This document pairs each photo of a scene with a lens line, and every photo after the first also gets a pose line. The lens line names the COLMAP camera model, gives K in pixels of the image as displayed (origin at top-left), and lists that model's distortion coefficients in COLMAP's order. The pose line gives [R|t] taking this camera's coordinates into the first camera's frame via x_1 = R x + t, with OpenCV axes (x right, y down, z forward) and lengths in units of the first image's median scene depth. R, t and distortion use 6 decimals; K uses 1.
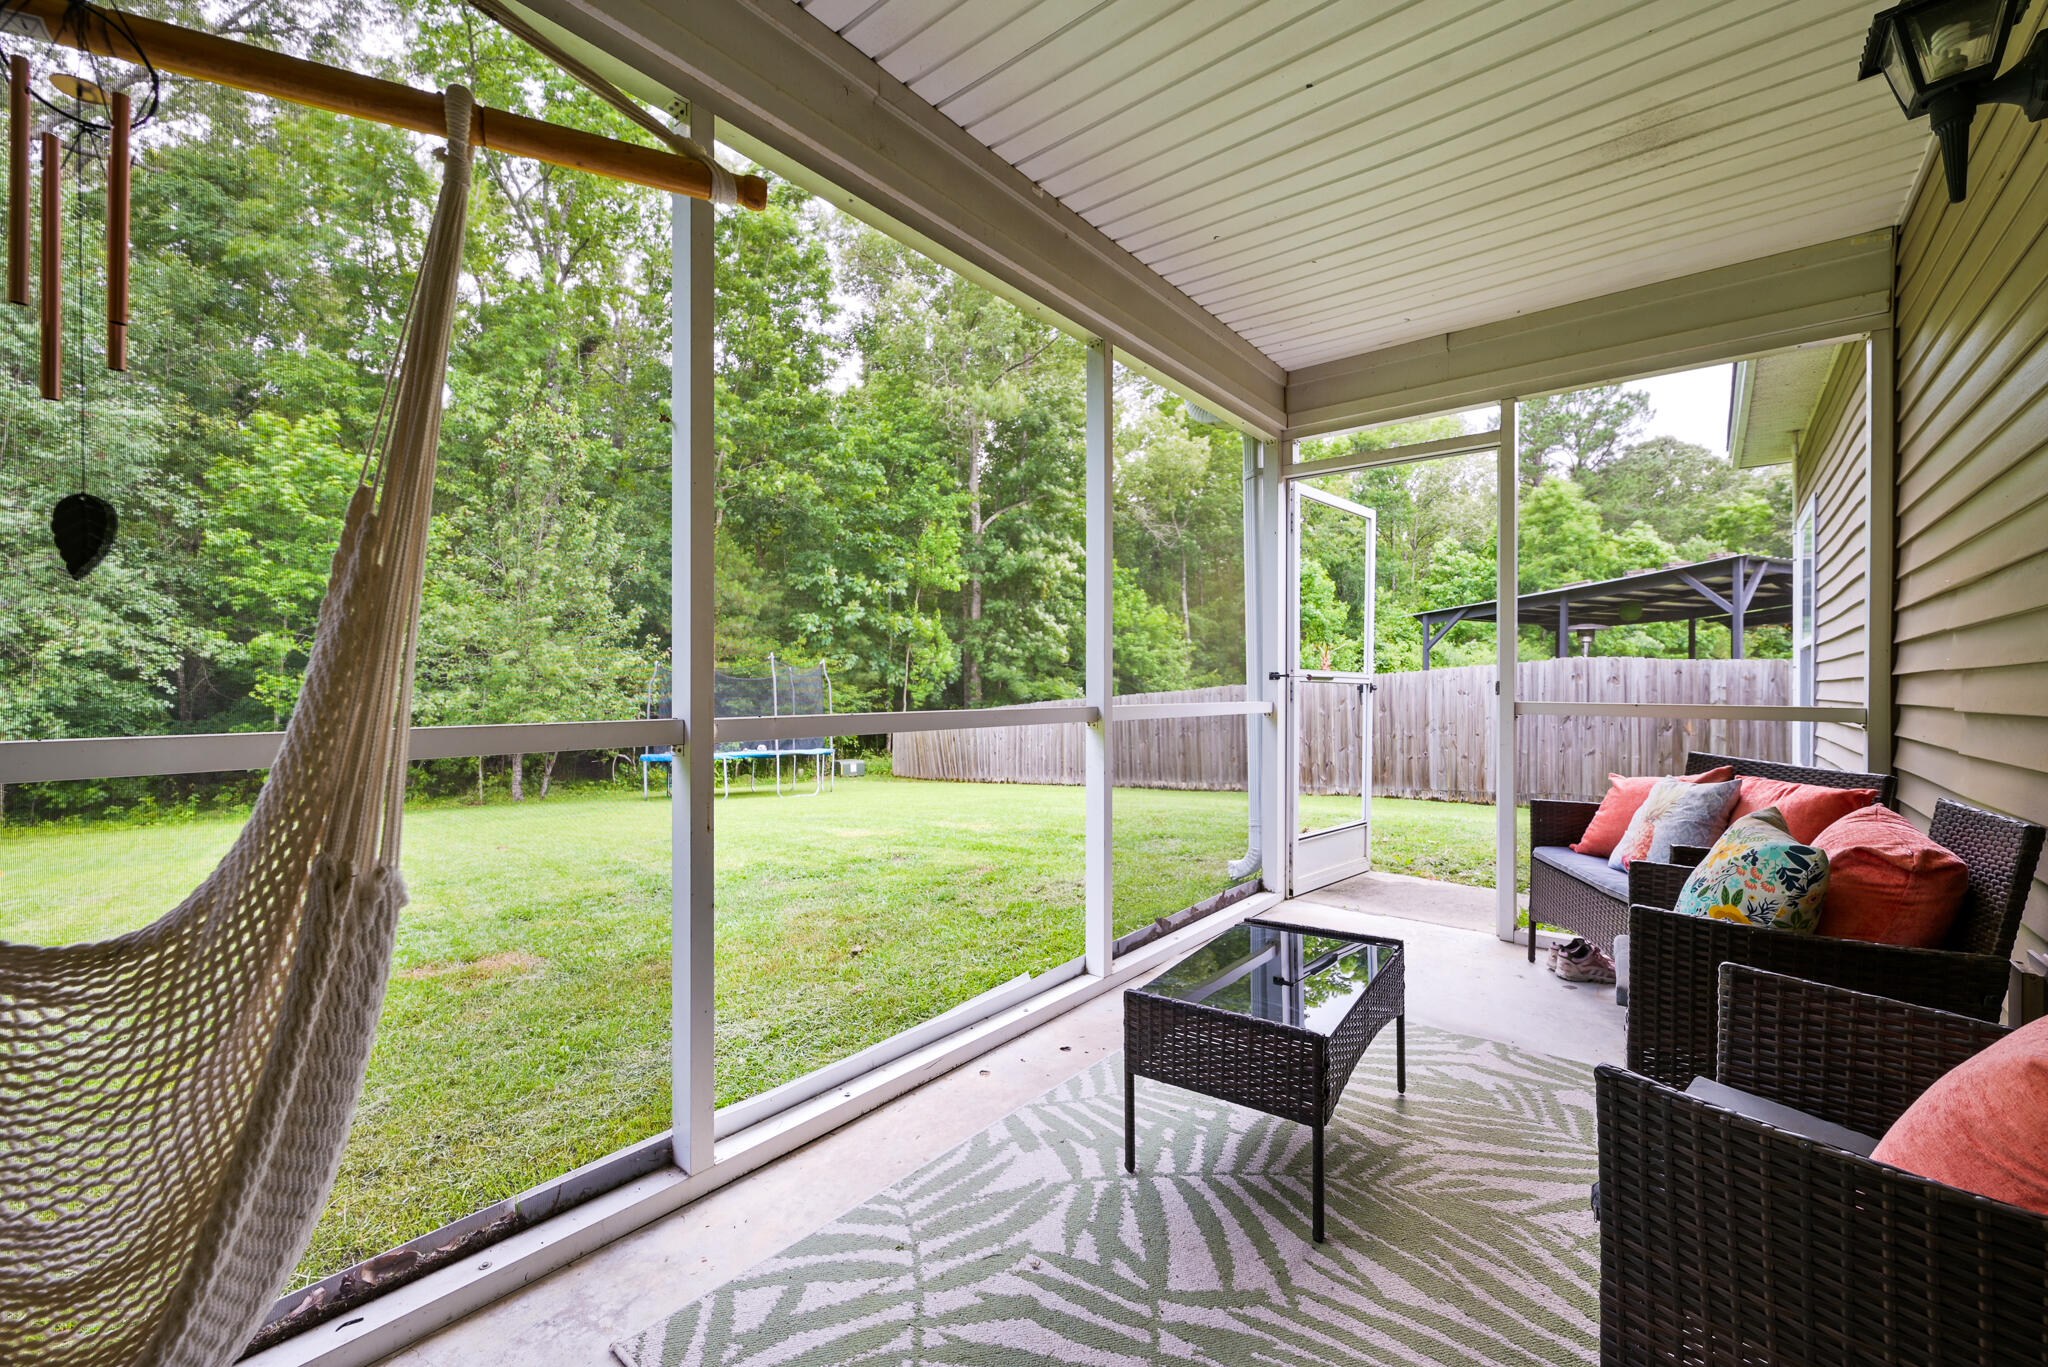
lens RADIAL K [[837.3, 0, 1023.9], [0, 837.3, 689.3], [0, 0, 1]] dist [-0.000202, 0.000001]
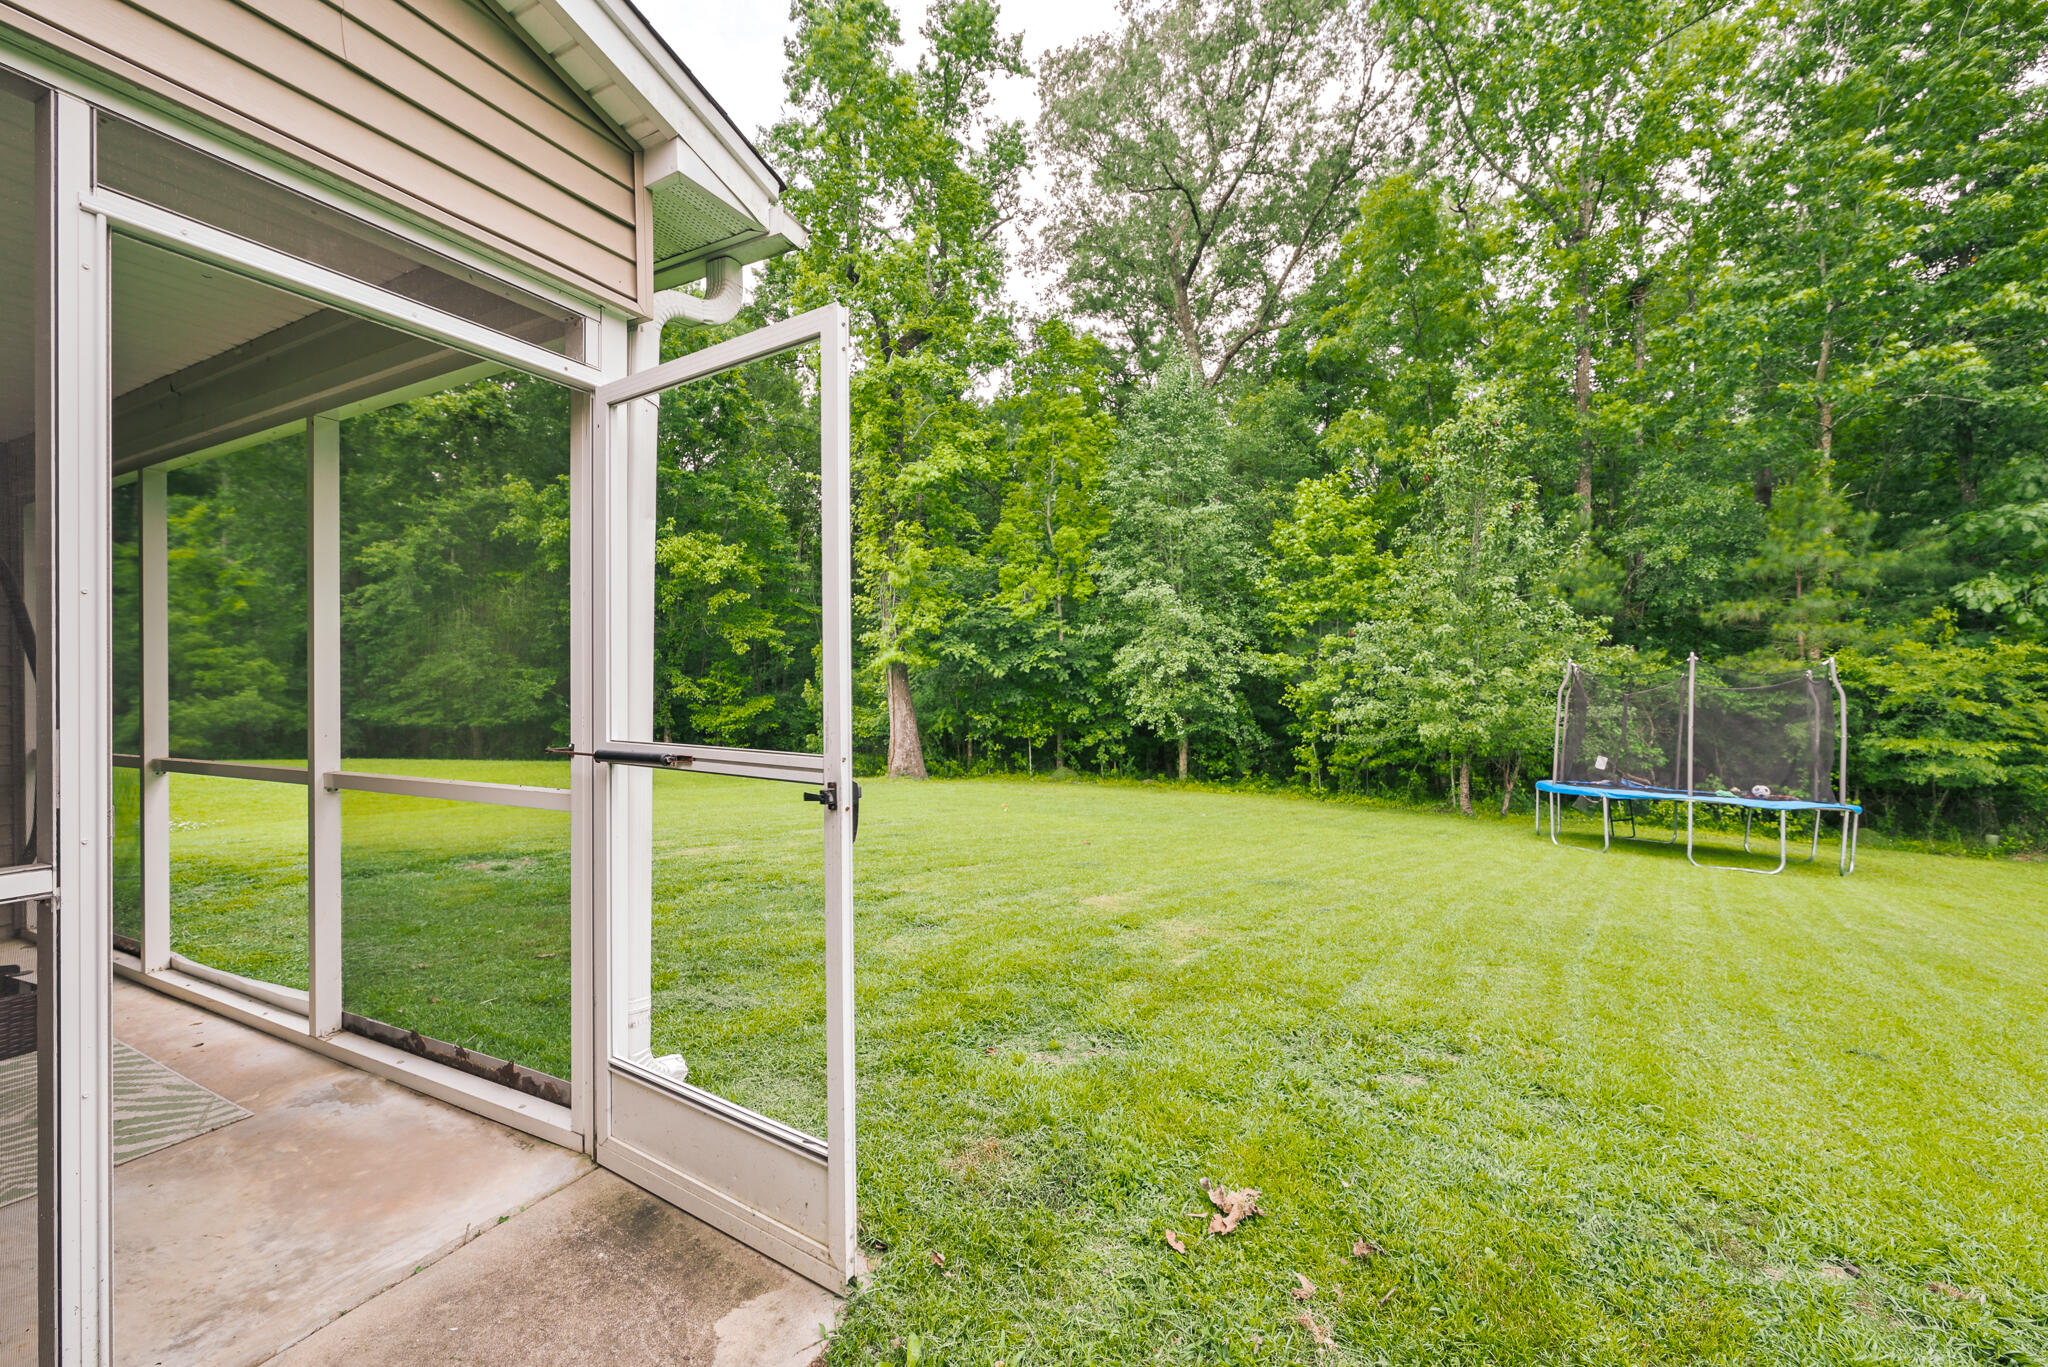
lens RADIAL K [[837.3, 0, 1021.3], [0, 837.3, 689.8], [0, 0, 1]] dist [-0.000202, 0.000001]
pose [[0.202554, -0.000678, -0.979271, 0.287282], [0.005596, 0.999984, 0.000465, -0.016138], [0.979255, -0.005574, 0.202555, 0.372335]]
